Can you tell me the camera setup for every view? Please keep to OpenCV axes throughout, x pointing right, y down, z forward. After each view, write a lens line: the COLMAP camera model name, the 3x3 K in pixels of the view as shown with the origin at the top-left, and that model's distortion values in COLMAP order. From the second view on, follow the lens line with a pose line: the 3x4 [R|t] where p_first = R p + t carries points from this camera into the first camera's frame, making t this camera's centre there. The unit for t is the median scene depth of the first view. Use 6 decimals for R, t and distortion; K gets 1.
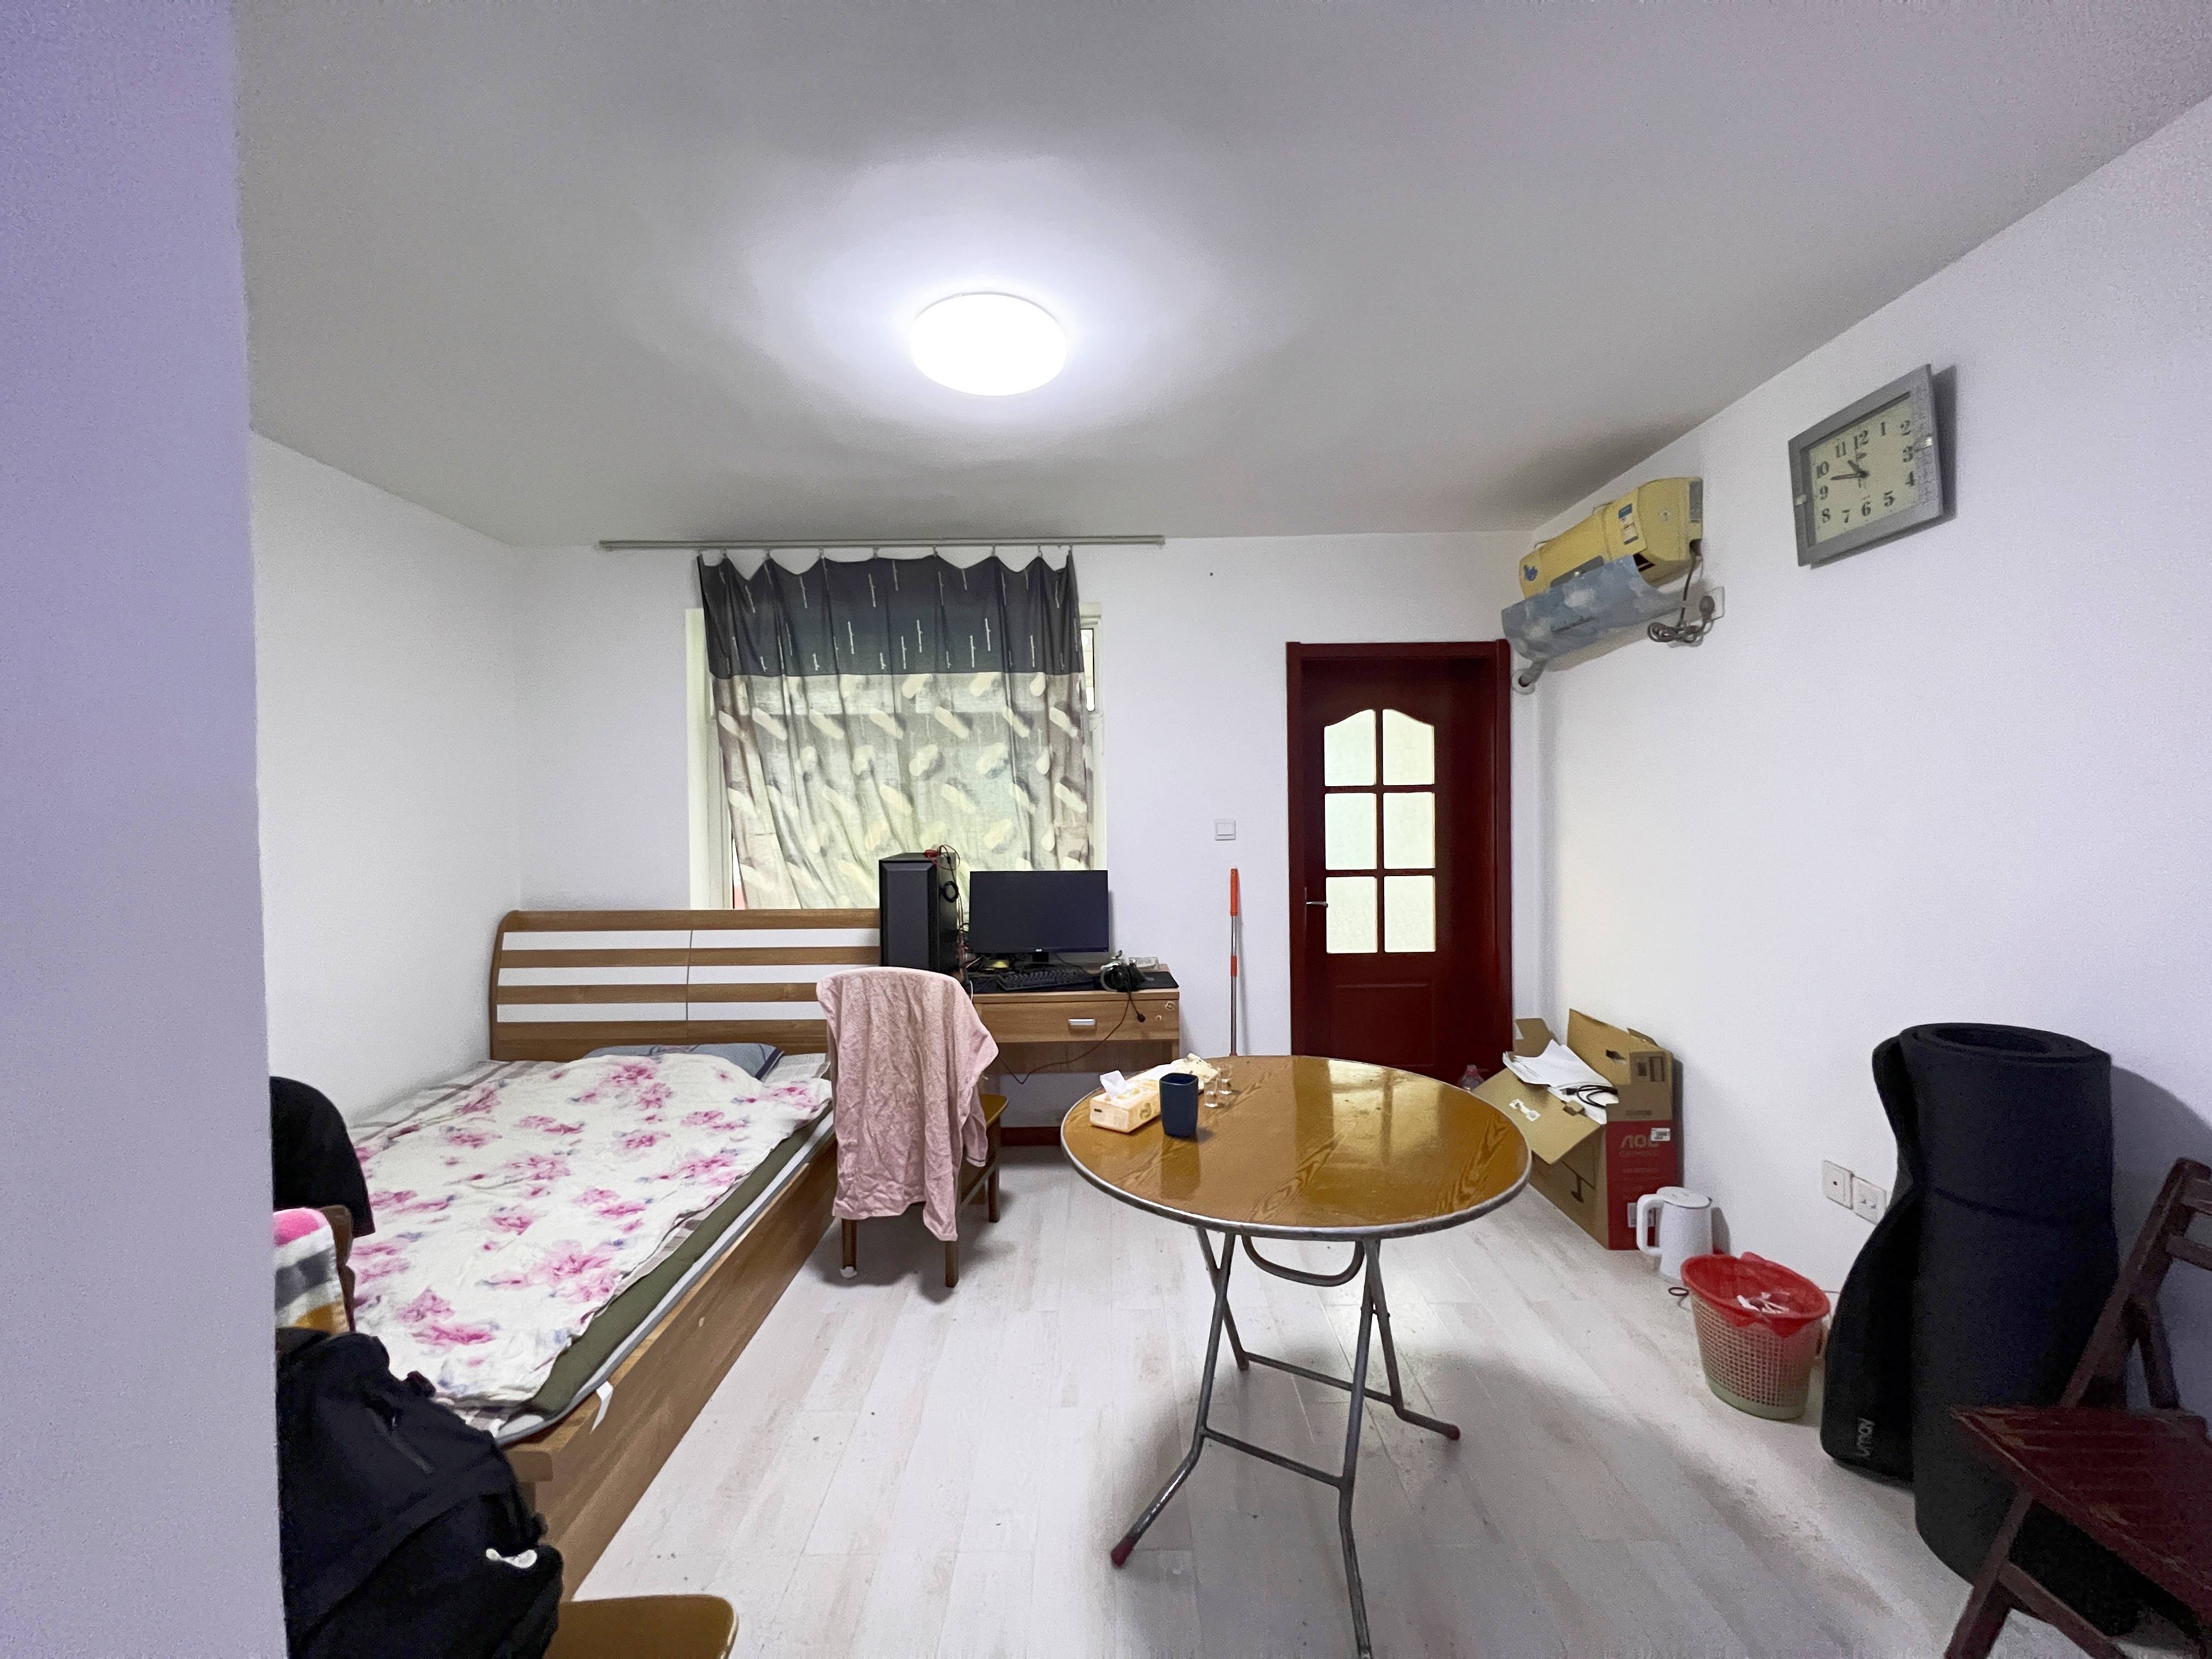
lens RADIAL K [[878.7, 0, 1101.6], [0, 878.7, 827.1], [0, 0, 1]] dist [0.000101, -0.000136]
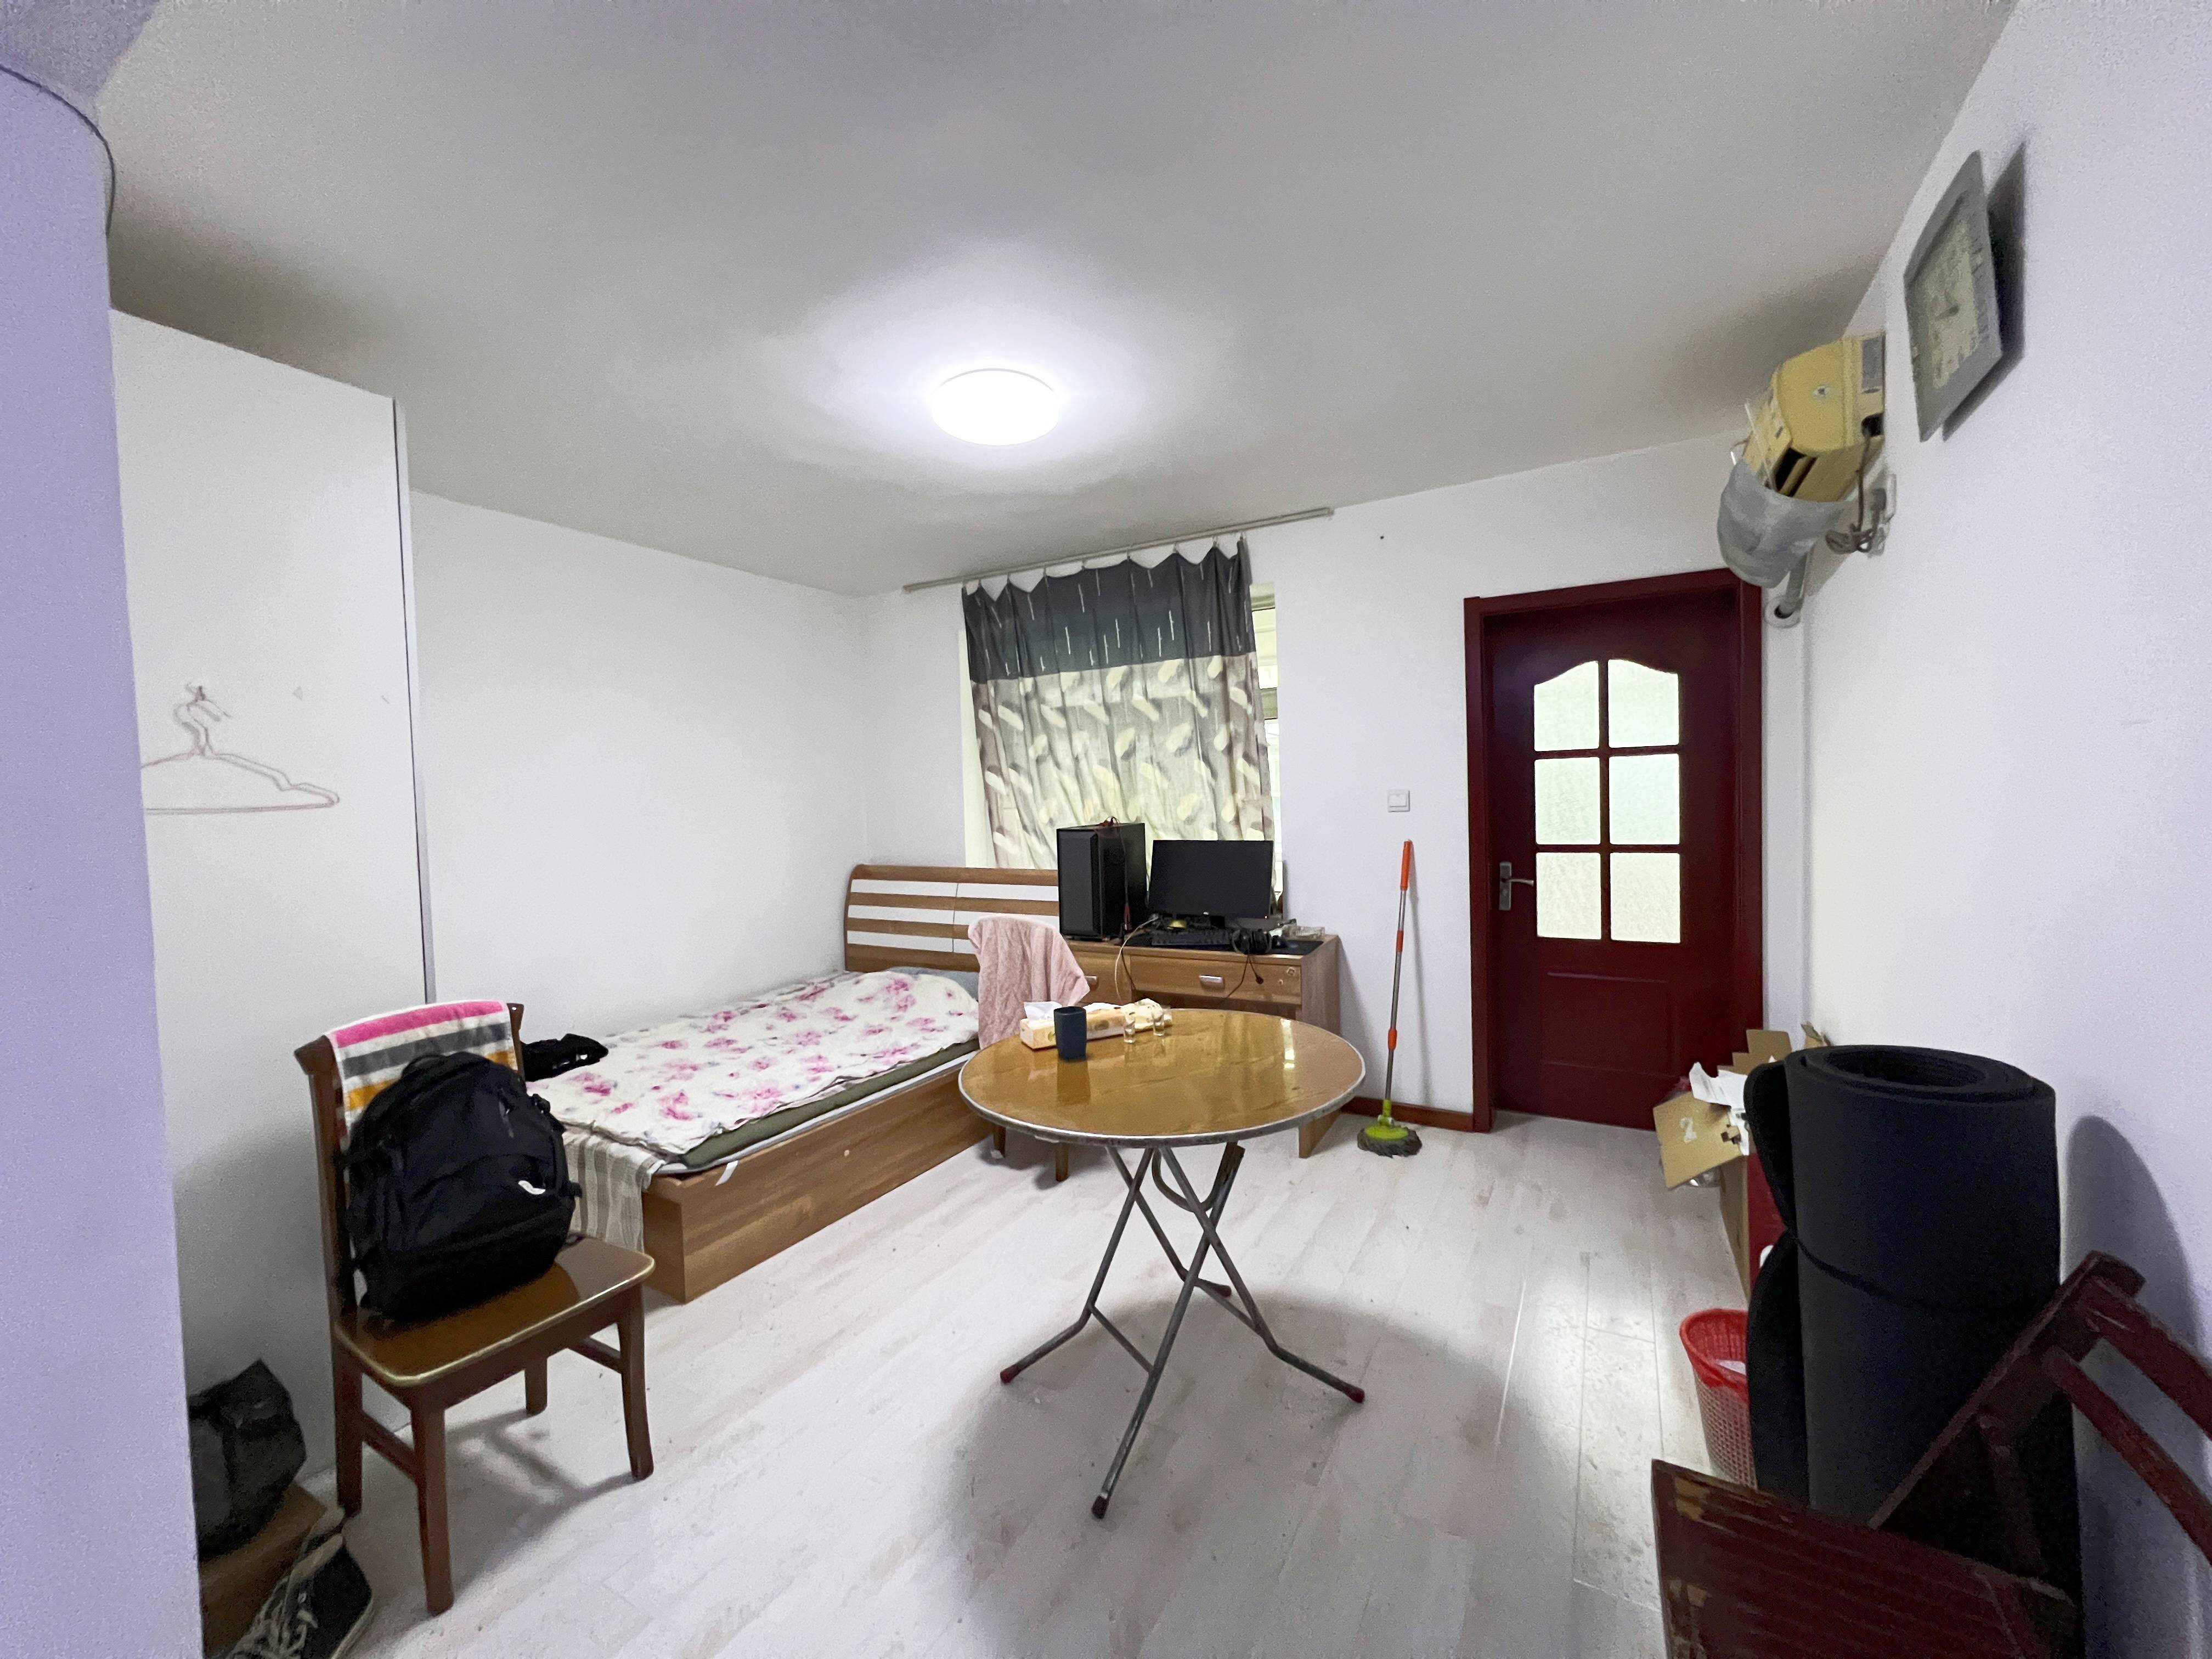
lens RADIAL K [[878.7, 0, 1103.7], [0, 878.7, 827.5], [0, 0, 1]] dist [0.000101, -0.000136]
pose [[0.866802, 0.006089, -0.498615, 0.346221], [0.009736, 0.999528, 0.029132, 0.001063], [0.498557, -0.030107, 0.866334, -0.002860]]
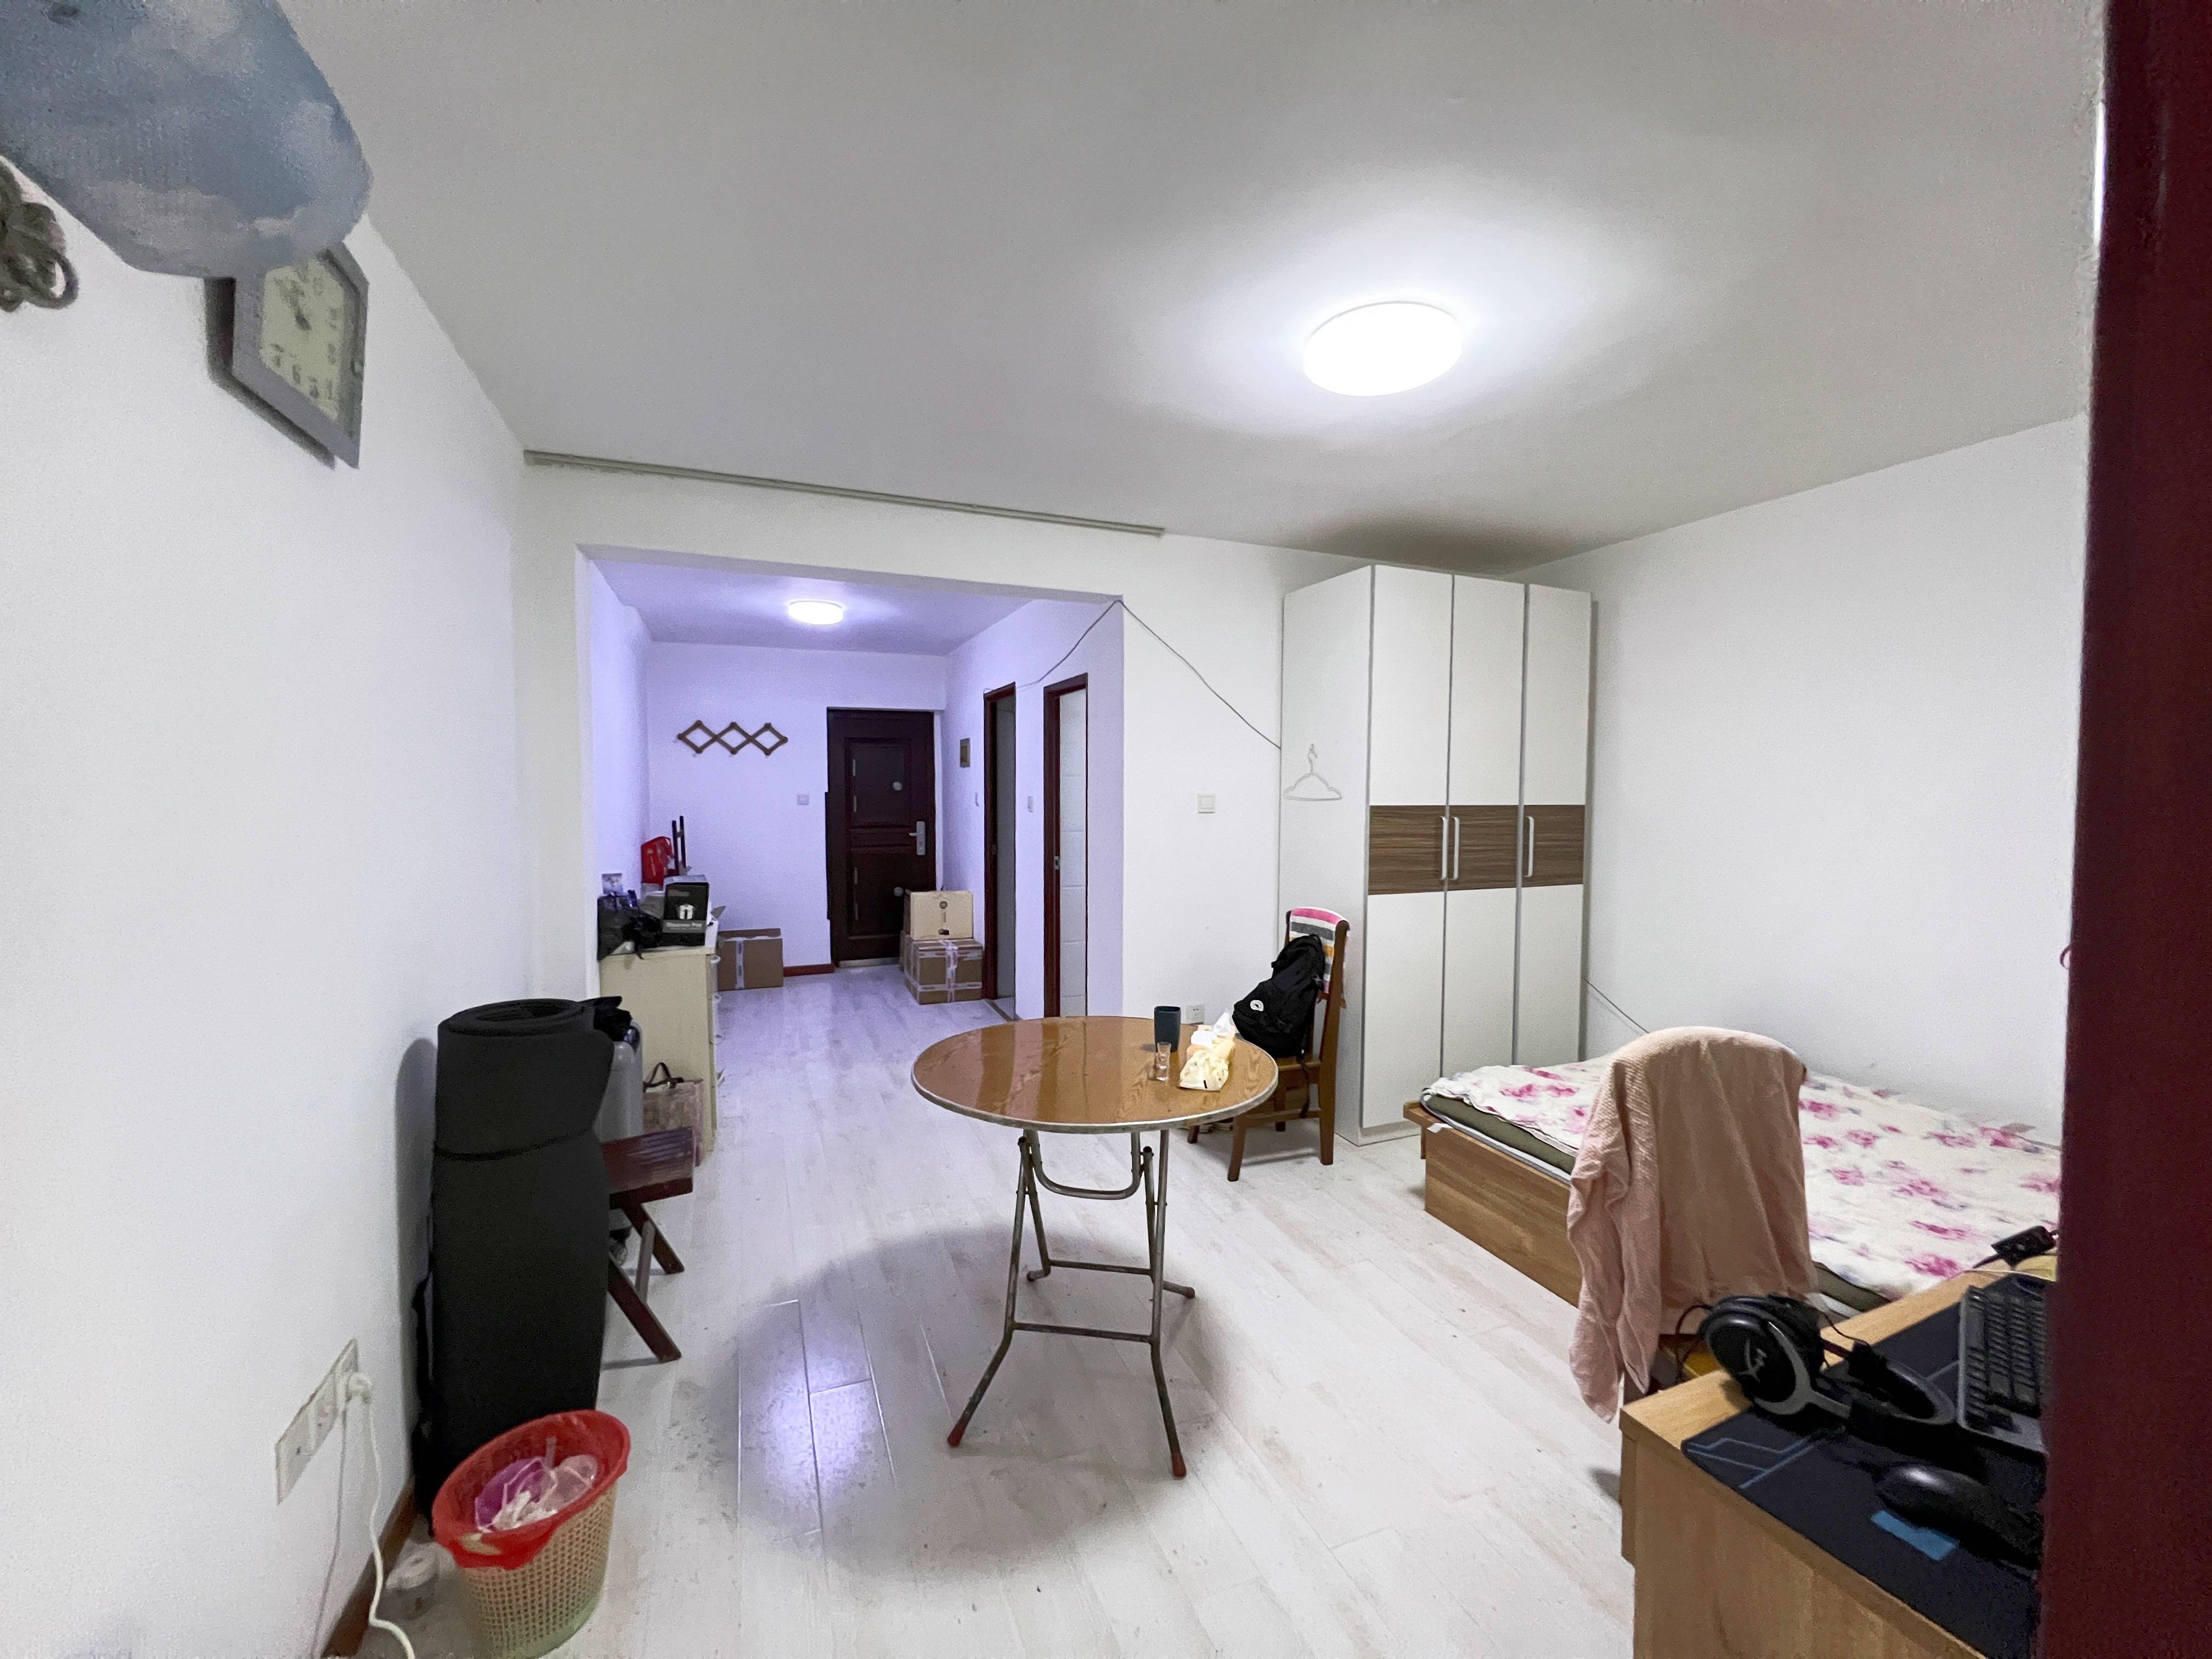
lens RADIAL K [[878.7, 0, 1107.7], [0, 878.7, 829.8], [0, 0, 1]] dist [0.000101, -0.000136]
pose [[-0.923694, 0.029115, -0.382023, 0.319879], [0.003570, 0.997719, 0.067407, -0.034395], [0.383114, 0.060900, -0.921691, 1.034901]]
